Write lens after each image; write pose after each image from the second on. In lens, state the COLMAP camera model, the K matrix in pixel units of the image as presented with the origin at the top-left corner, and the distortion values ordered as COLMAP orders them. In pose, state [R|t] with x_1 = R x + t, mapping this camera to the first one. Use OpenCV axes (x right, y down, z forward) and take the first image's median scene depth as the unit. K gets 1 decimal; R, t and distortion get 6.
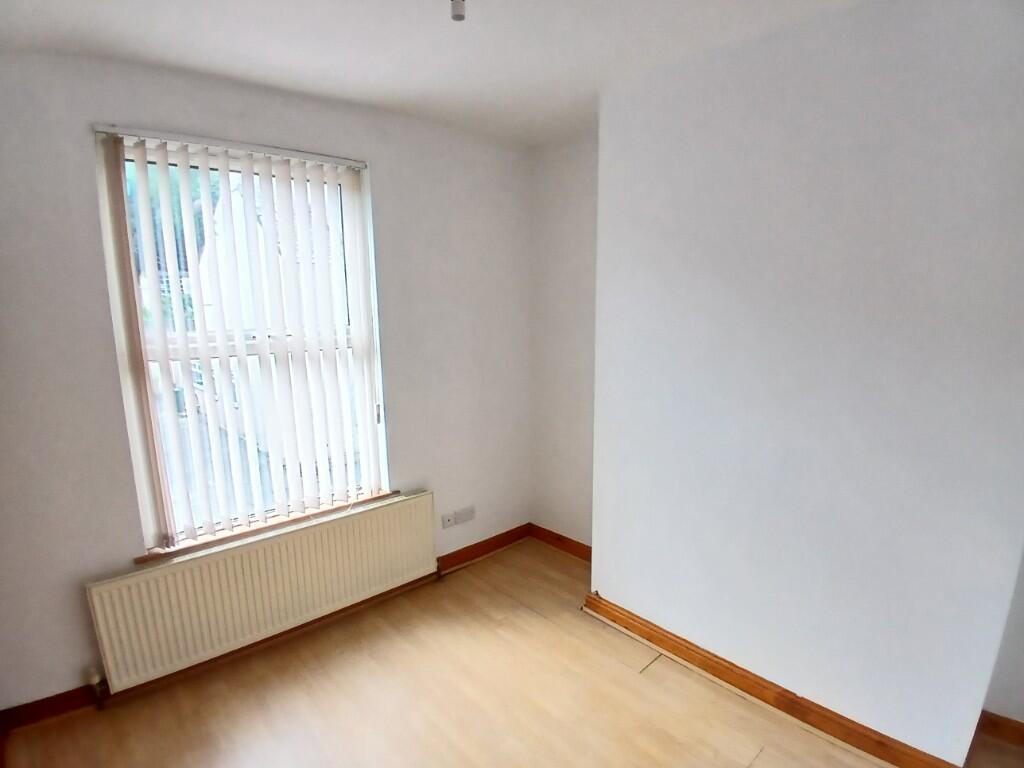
lens RADIAL K [[518.1, 0, 509.9], [0, 518.1, 388.4], [0, 0, 1]] dist [0.002277, -0.000652]
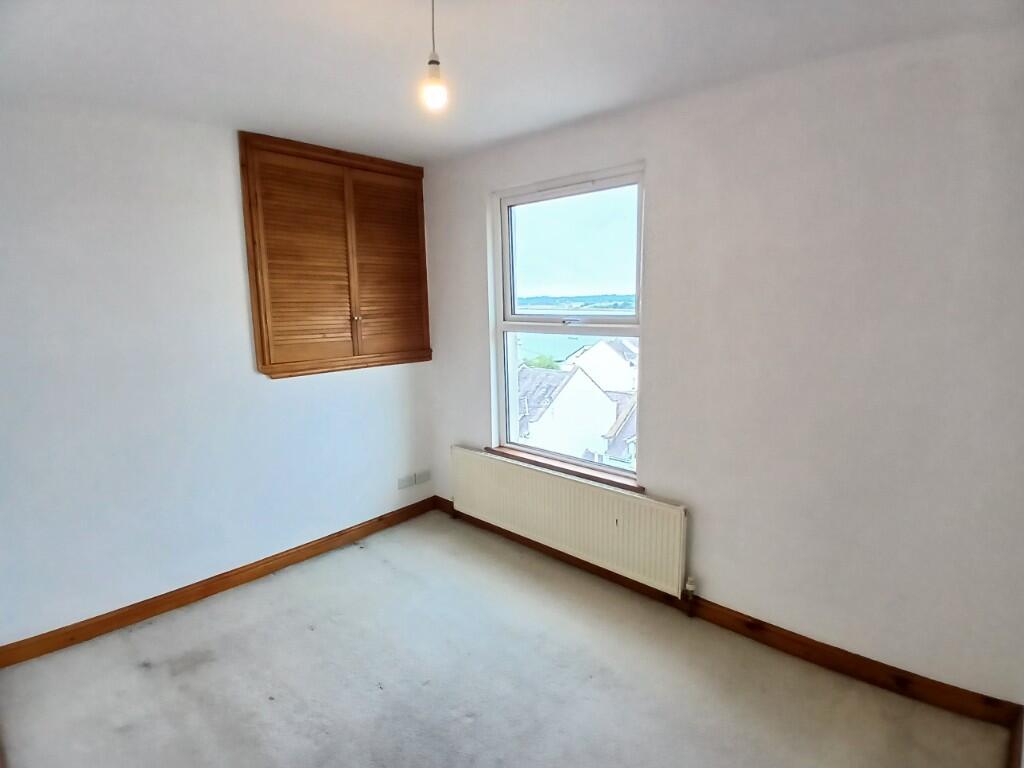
lens RADIAL K [[518.1, 0, 509.9], [0, 518.1, 388.4], [0, 0, 1]] dist [0.002277, -0.000652]
pose [[0.103529, 0.179630, -0.978271, 0.711481], [-0.144945, 0.975781, 0.163834, -0.120507], [0.984009, 0.124834, 0.127058, 0.602938]]
